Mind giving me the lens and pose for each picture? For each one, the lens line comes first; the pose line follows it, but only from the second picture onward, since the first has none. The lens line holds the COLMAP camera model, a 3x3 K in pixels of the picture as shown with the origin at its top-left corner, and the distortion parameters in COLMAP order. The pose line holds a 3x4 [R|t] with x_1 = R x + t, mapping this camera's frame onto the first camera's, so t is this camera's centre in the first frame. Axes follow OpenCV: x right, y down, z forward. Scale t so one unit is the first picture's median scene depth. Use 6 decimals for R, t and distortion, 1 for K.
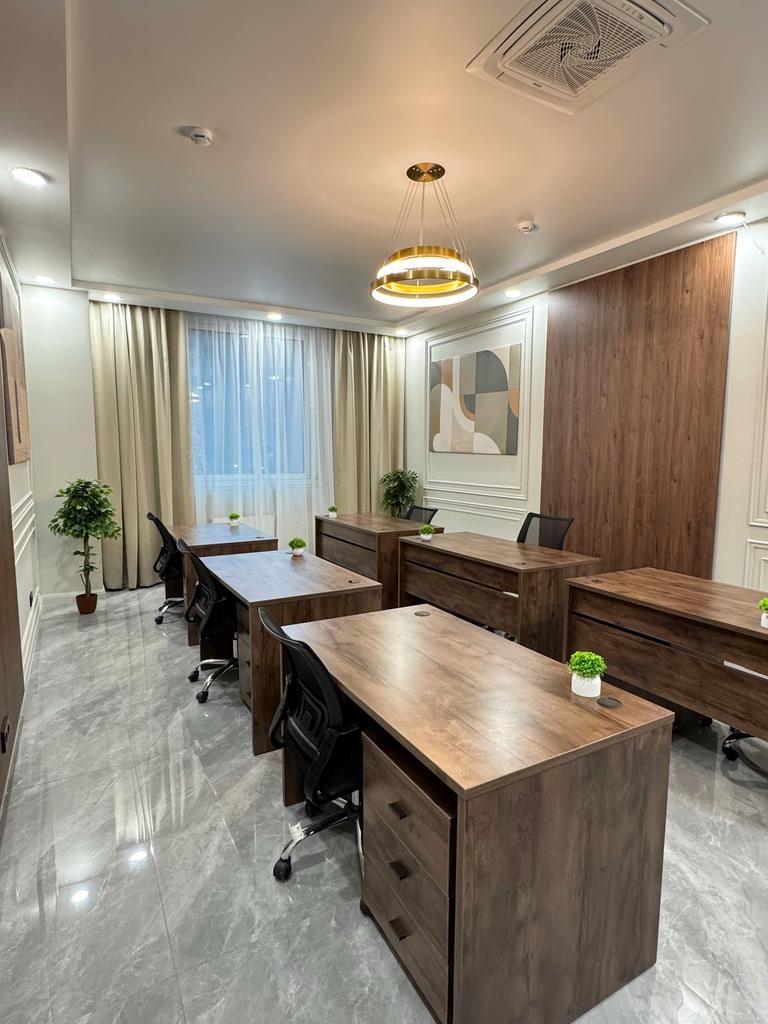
lens RADIAL K [[554.9, 0, 385.1], [0, 554.9, 510.4], [0, 0, 1]] dist [-0.002141, 0.000568]
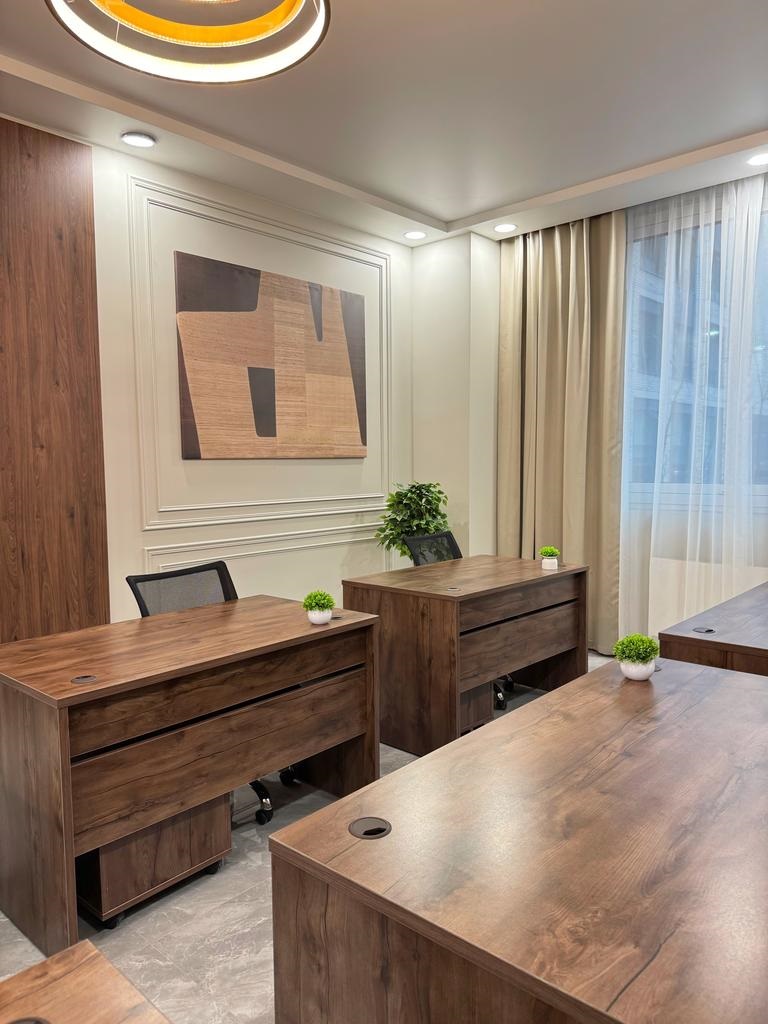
lens RADIAL K [[708.2, 0, 383.7], [0, 708.2, 522.3], [0, 0, 1]] dist [0.090005, -0.140632]
pose [[0.313739, 0.066077, -0.947207, 0.624628], [-0.092711, 0.994941, 0.038698, -0.053683], [0.944972, 0.075675, 0.318277, 1.043068]]
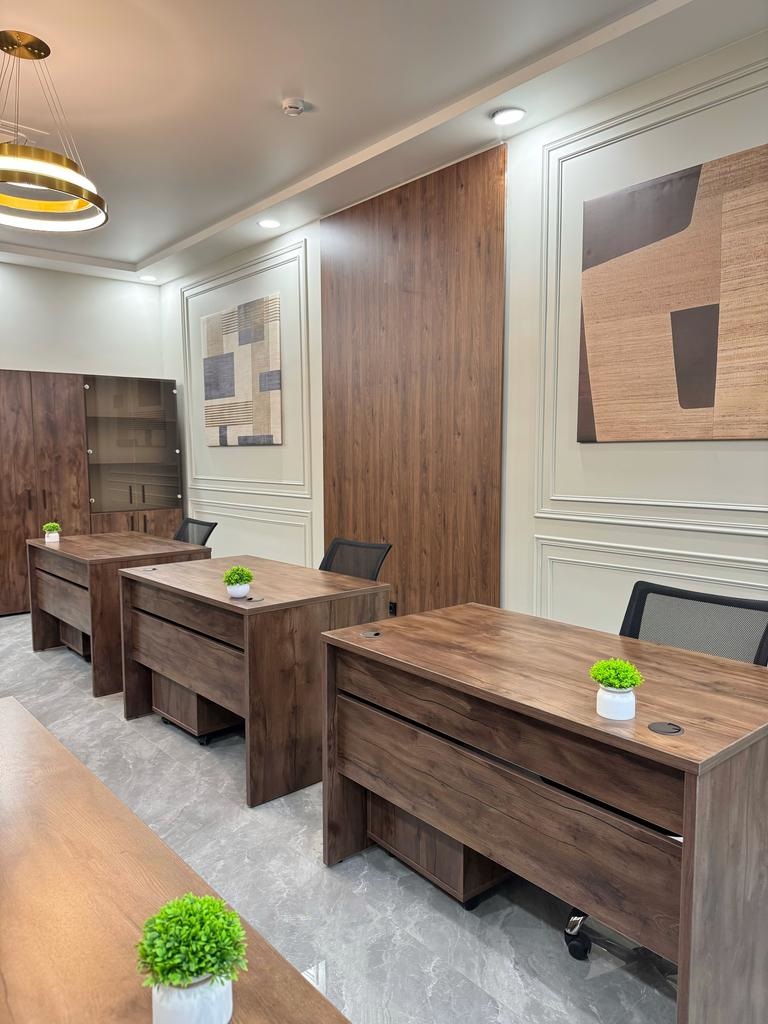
lens RADIAL K [[708.2, 0, 383.7], [0, 708.2, 522.3], [0, 0, 1]] dist [0.090005, -0.140632]
pose [[-0.980840, 0.012151, -0.194438, -0.210478], [-0.029036, 0.977788, 0.207576, -0.187515], [0.192641, 0.209245, -0.958700, 2.165808]]
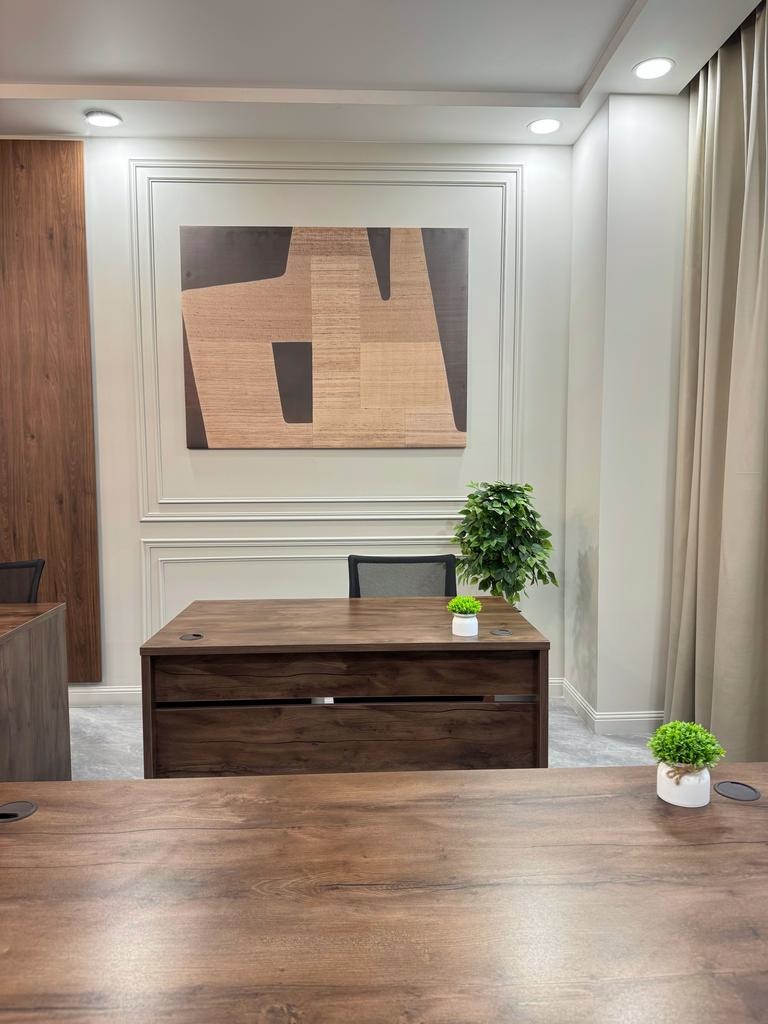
lens RADIAL K [[708.2, 0, 383.7], [0, 708.2, 522.3], [0, 0, 1]] dist [0.090005, -0.140632]
pose [[-0.443811, 0.065111, -0.893752, 0.217049], [-0.103155, 0.987015, 0.123130, -0.145363], [0.890163, 0.146841, -0.431332, 1.953387]]
